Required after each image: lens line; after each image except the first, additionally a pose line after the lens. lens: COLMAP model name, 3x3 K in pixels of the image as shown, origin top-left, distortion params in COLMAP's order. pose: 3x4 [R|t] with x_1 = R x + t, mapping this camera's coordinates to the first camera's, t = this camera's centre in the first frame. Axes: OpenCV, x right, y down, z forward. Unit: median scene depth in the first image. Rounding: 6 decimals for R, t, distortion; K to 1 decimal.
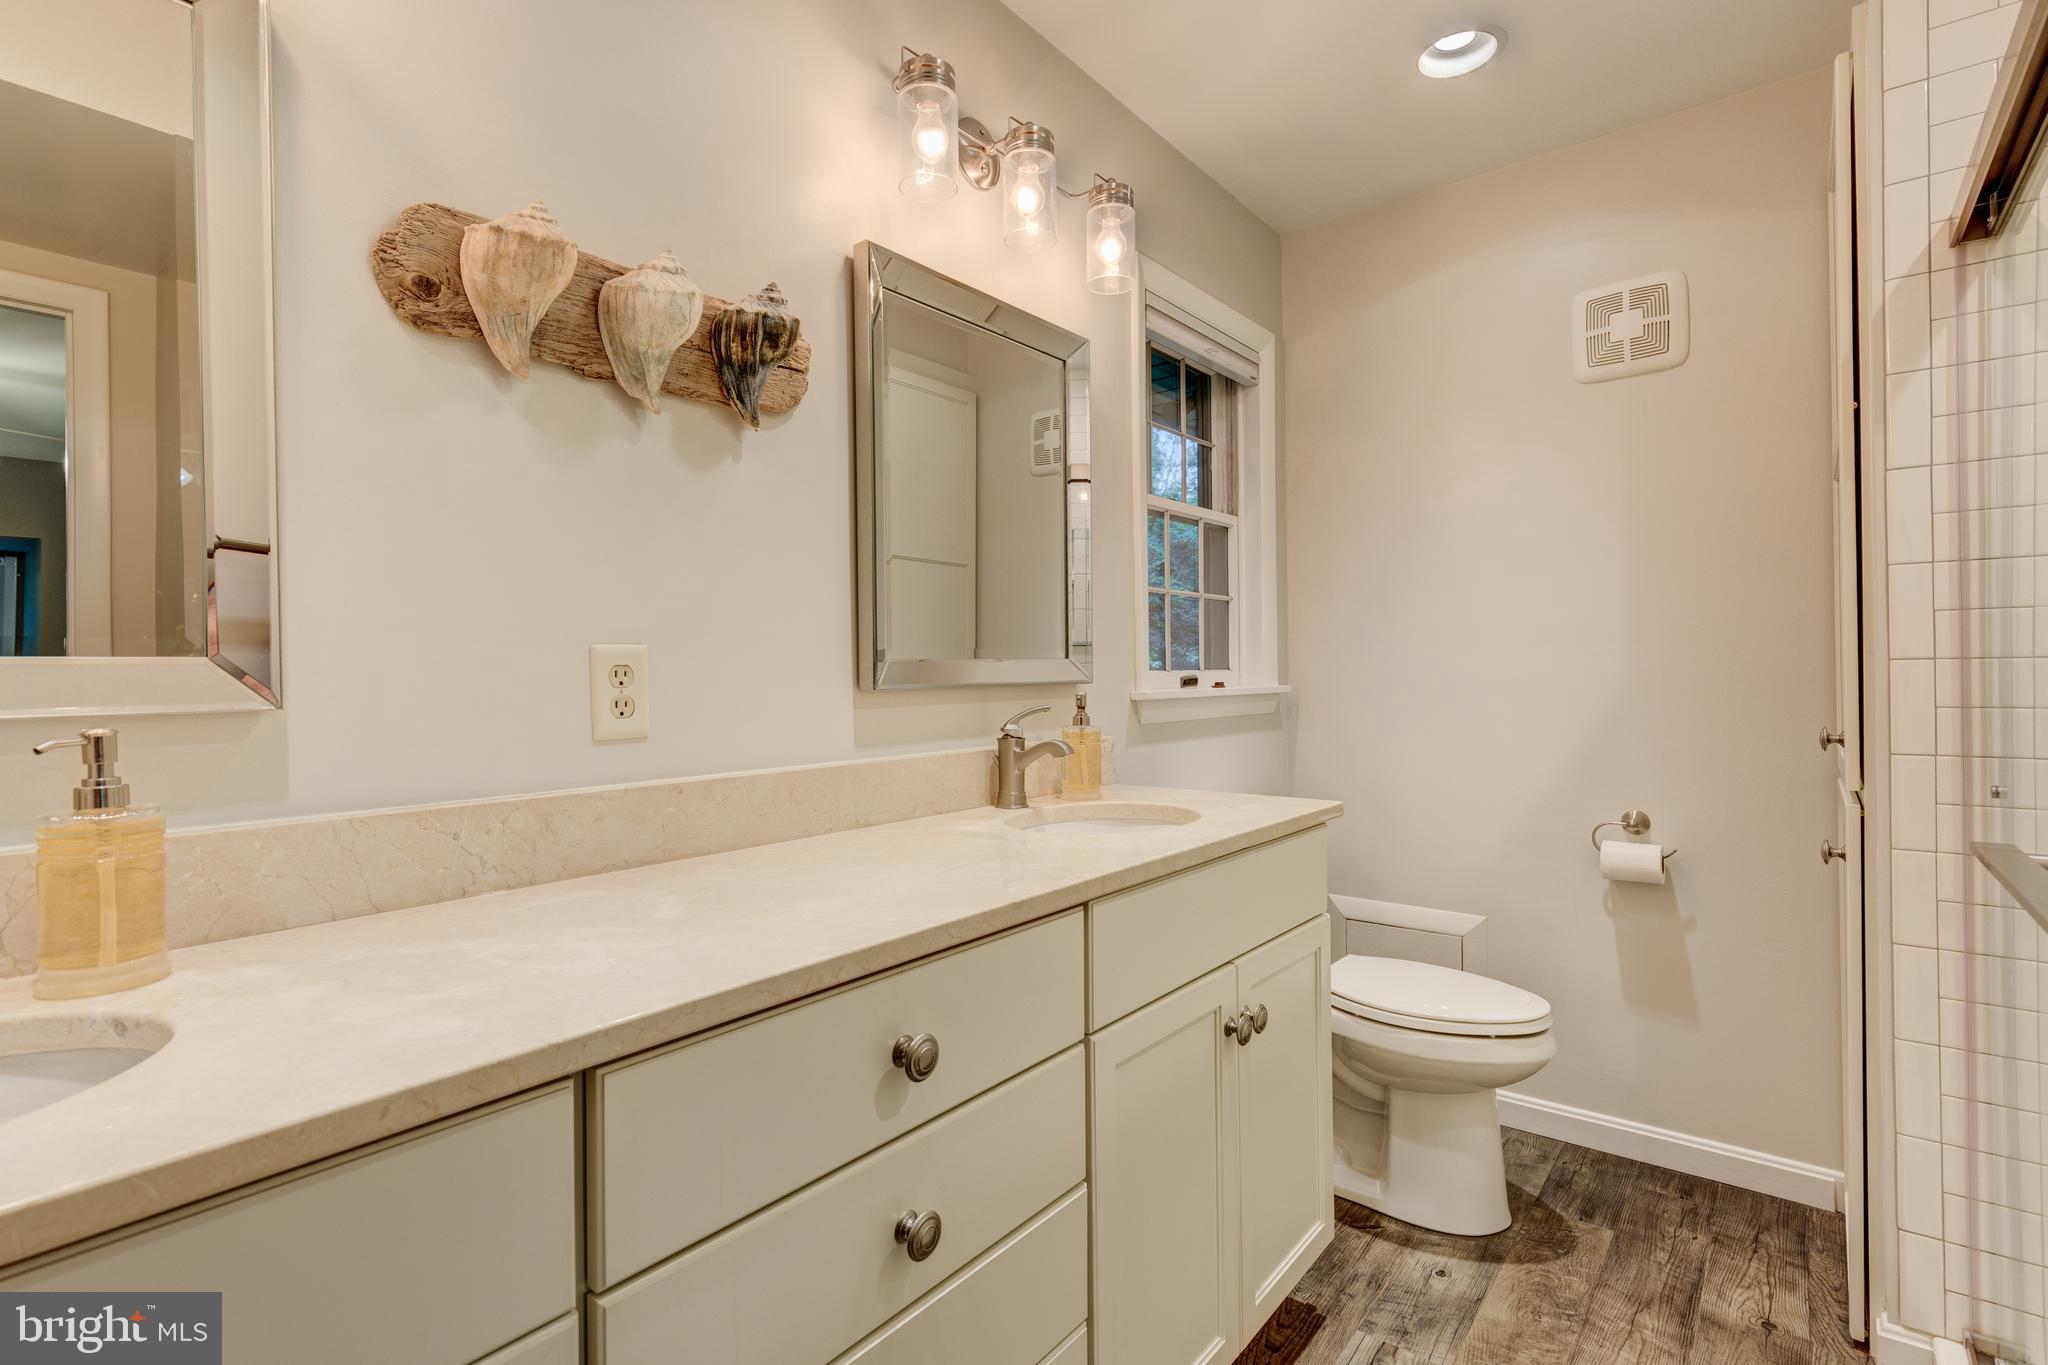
lens RADIAL K [[956.5, 0, 1016.7], [0, 956.5, 674.5], [0, 0, 1]] dist [0.010144, -0.003107]
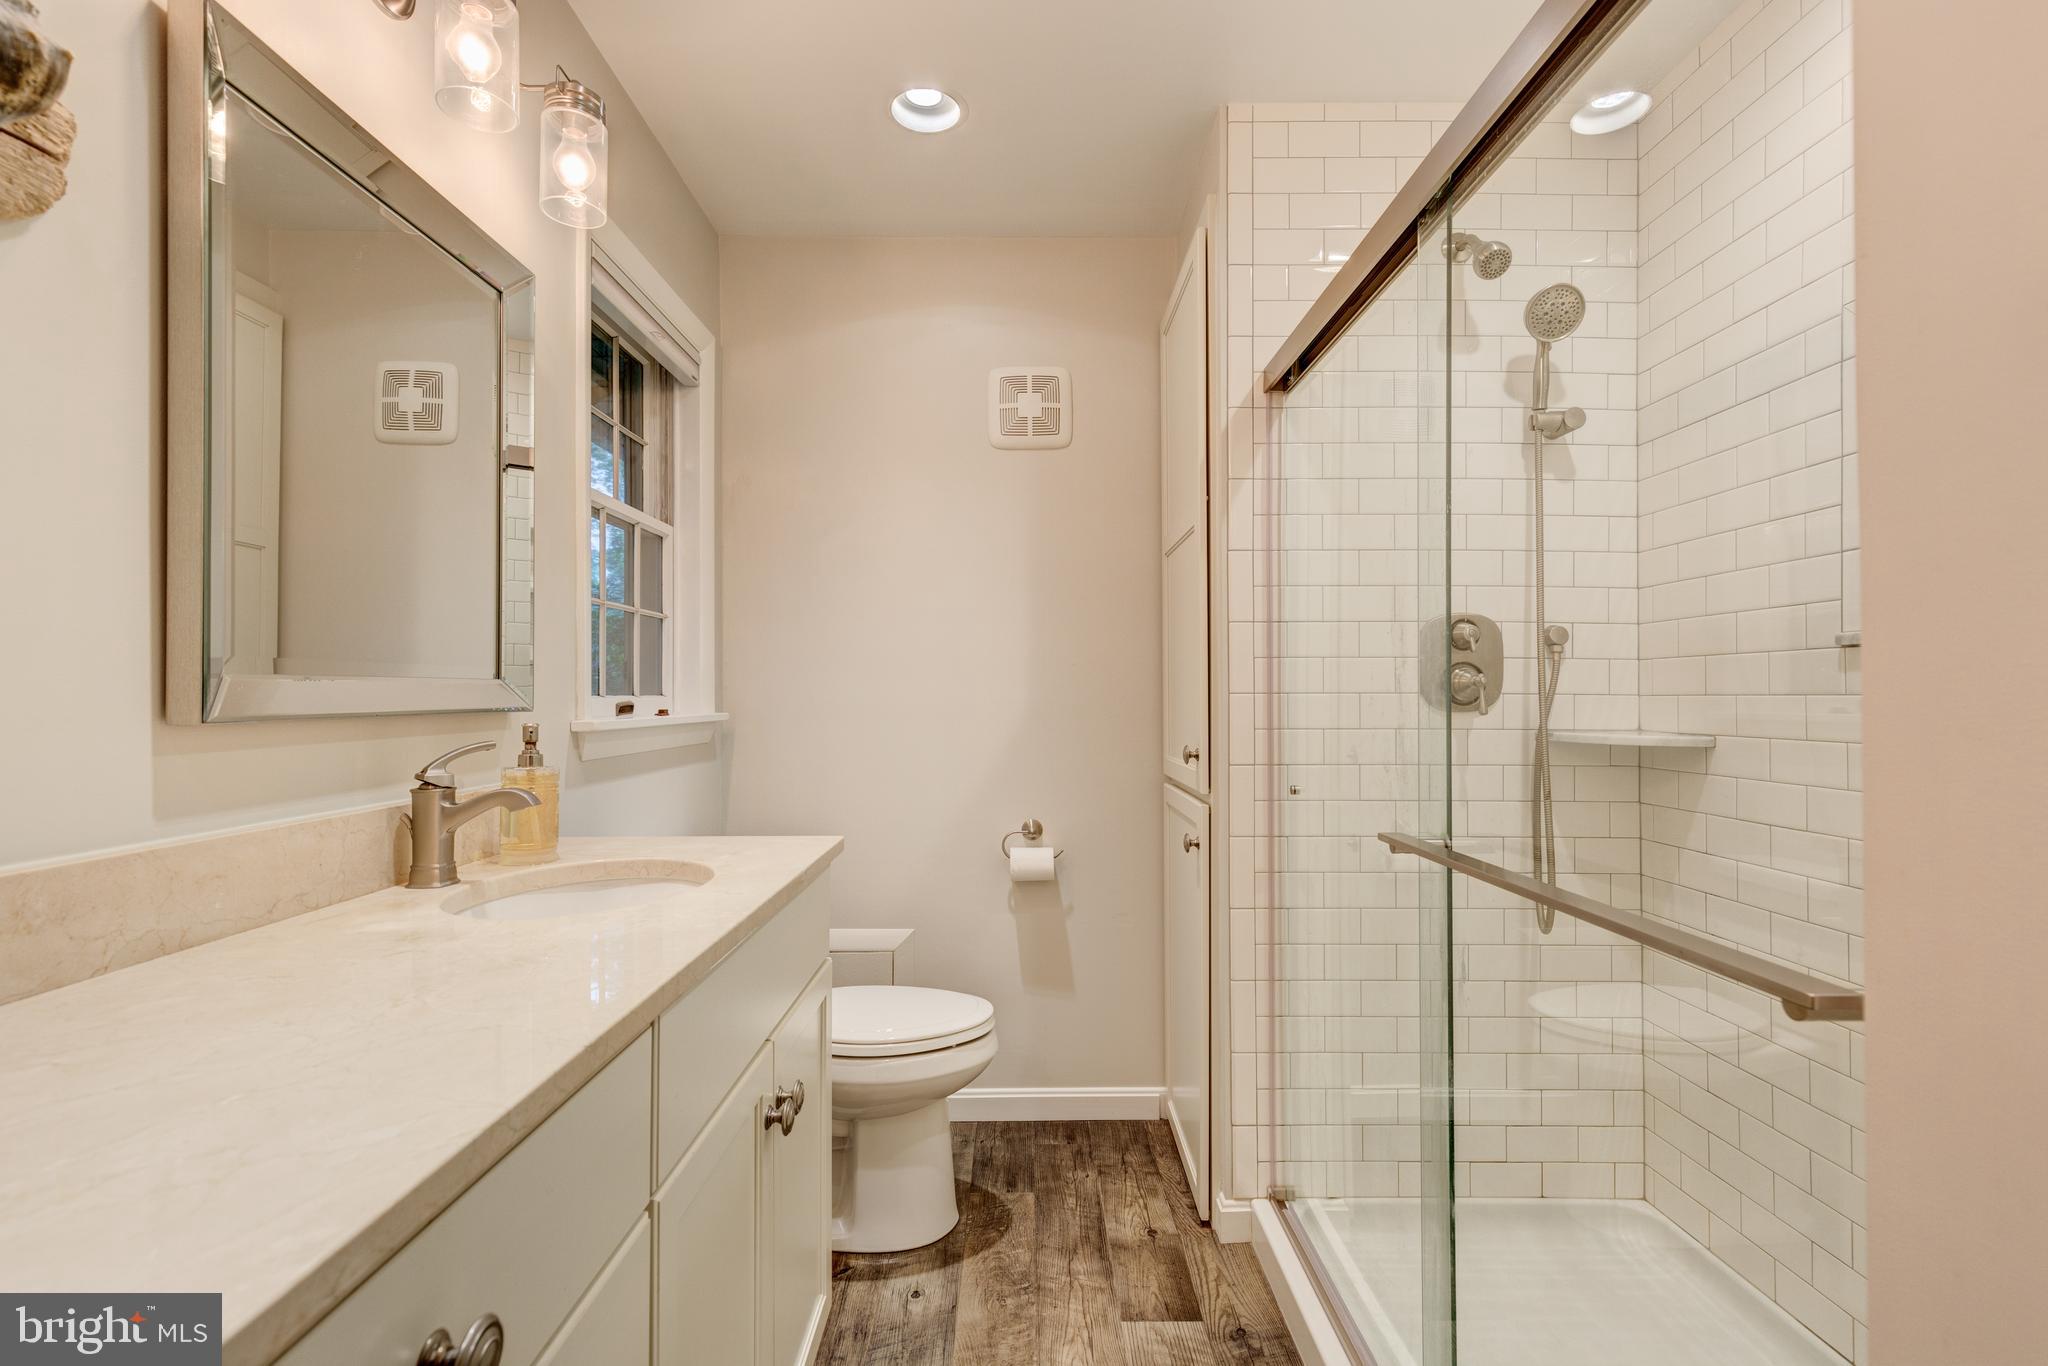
lens RADIAL K [[956.5, 0, 1115.4], [0, 956.5, 690.9], [0, 0, 1]] dist [0.010144, -0.003107]
pose [[0.771832, 0.014196, 0.635668, -0.053643], [-0.007103, 0.999881, -0.013705, -0.000048], [-0.635786, 0.006063, 0.771841, 0.091975]]
